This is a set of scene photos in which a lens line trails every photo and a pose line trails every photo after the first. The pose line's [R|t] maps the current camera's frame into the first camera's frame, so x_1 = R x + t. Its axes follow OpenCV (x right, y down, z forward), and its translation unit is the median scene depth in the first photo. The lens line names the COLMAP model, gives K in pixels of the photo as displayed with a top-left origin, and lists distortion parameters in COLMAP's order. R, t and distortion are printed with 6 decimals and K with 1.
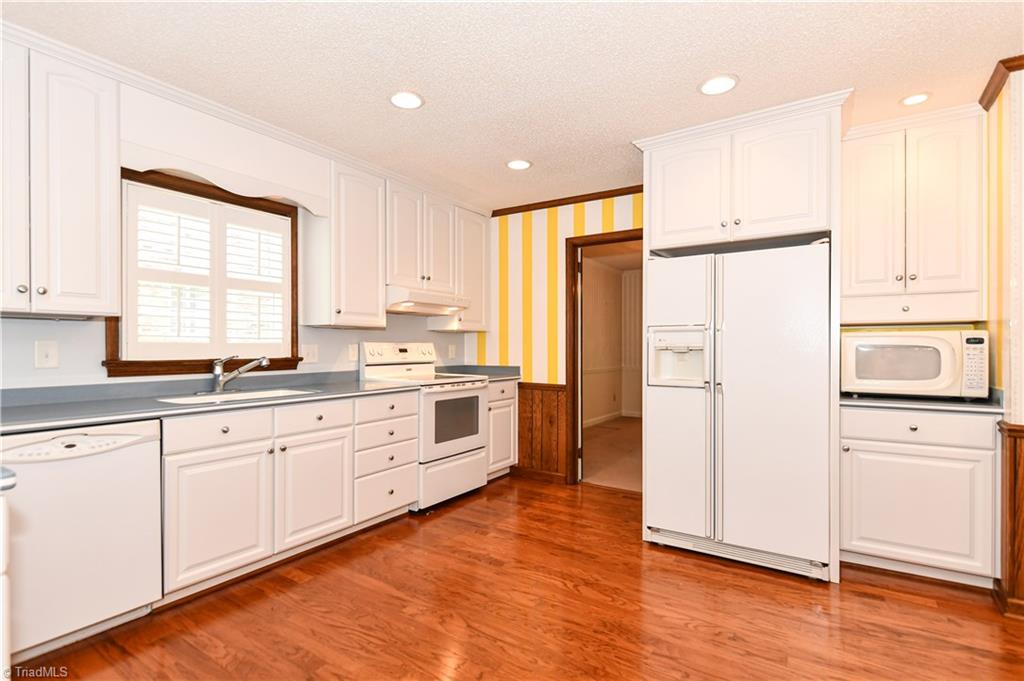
lens RADIAL K [[486.4, 0, 506.6], [0, 486.4, 352.1], [0, 0, 1]] dist [0.004334, -0.001153]
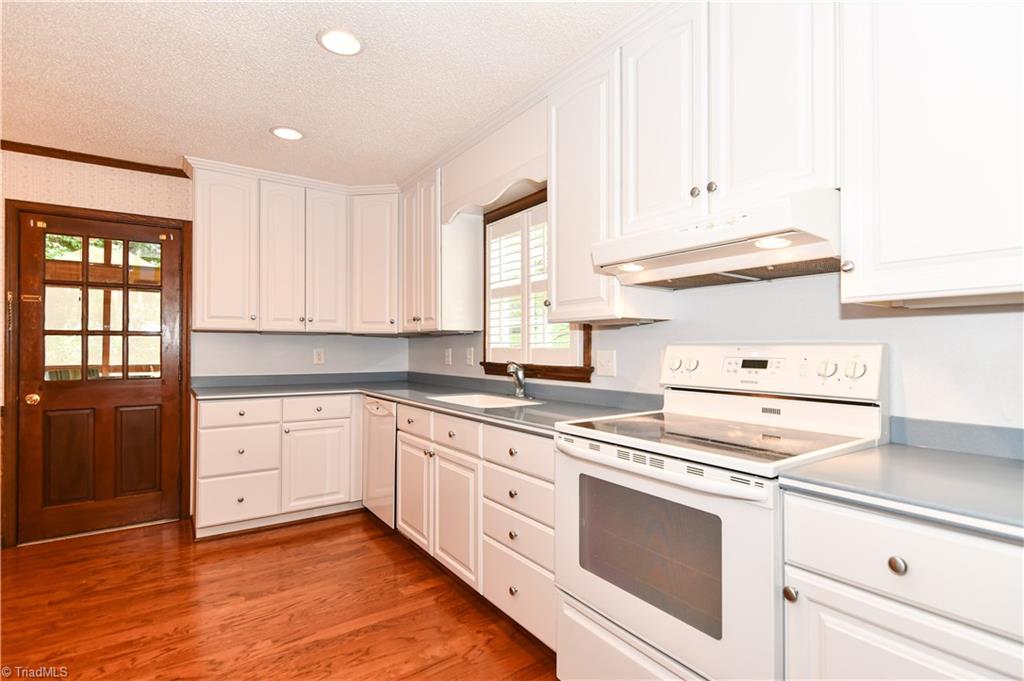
lens RADIAL K [[498.9, 0, 508.3], [0, 498.9, 343.1], [0, 0, 1]] dist [-0.001774, -0.001863]
pose [[-0.357825, -0.008698, -0.933748, 0.337661], [-0.010192, 0.999933, -0.005408, -0.020556], [0.933733, 0.007581, -0.357890, 1.160880]]
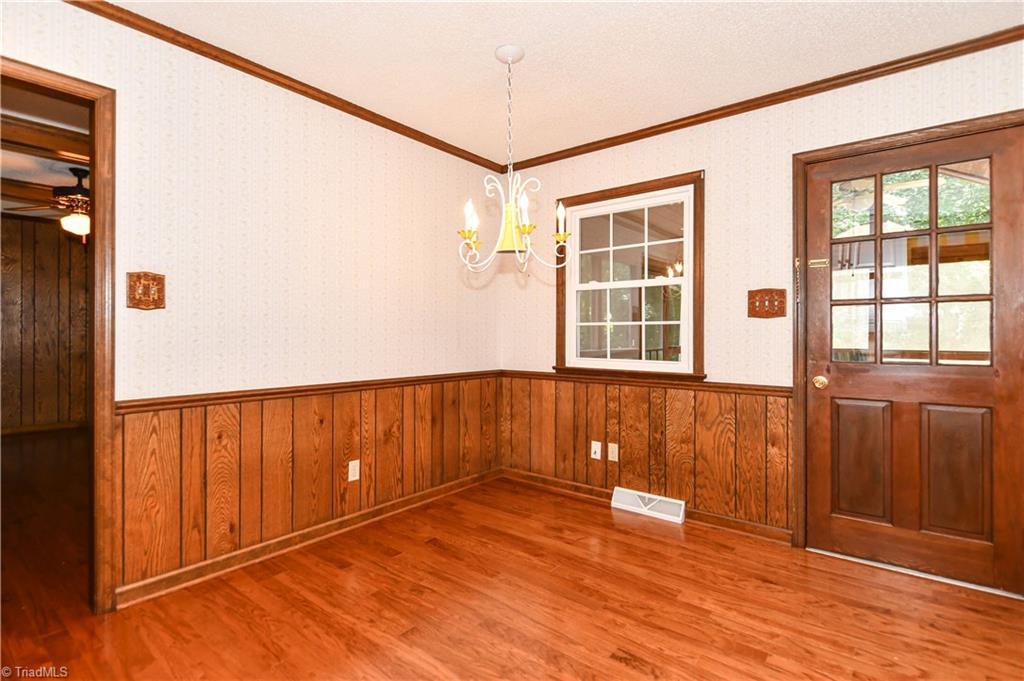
lens RADIAL K [[490.1, 0, 515.9], [0, 490.1, 335.4], [0, 0, 1]] dist [-0.000555, -0.000808]
pose [[-0.996766, -0.003637, 0.080275, 0.206042], [-0.003078, 0.999970, 0.007090, 0.010242], [-0.080298, 0.006820, -0.996748, 0.811876]]
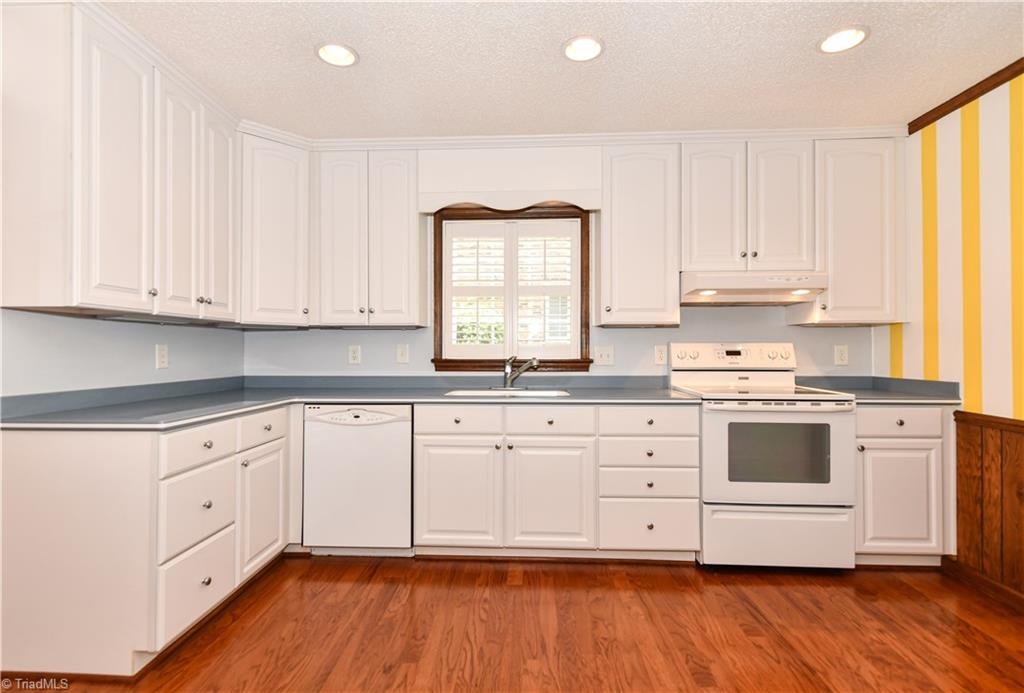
lens RADIAL K [[502.7, 0, 502.0], [0, 502.7, 344.4], [0, 0, 1]] dist [0.009178, -0.001144]
pose [[0.519574, -0.008614, -0.854382, 0.339324], [-0.008889, 0.999841, -0.015487, -0.001309], [0.854379, 0.015641, 0.519415, 0.330565]]
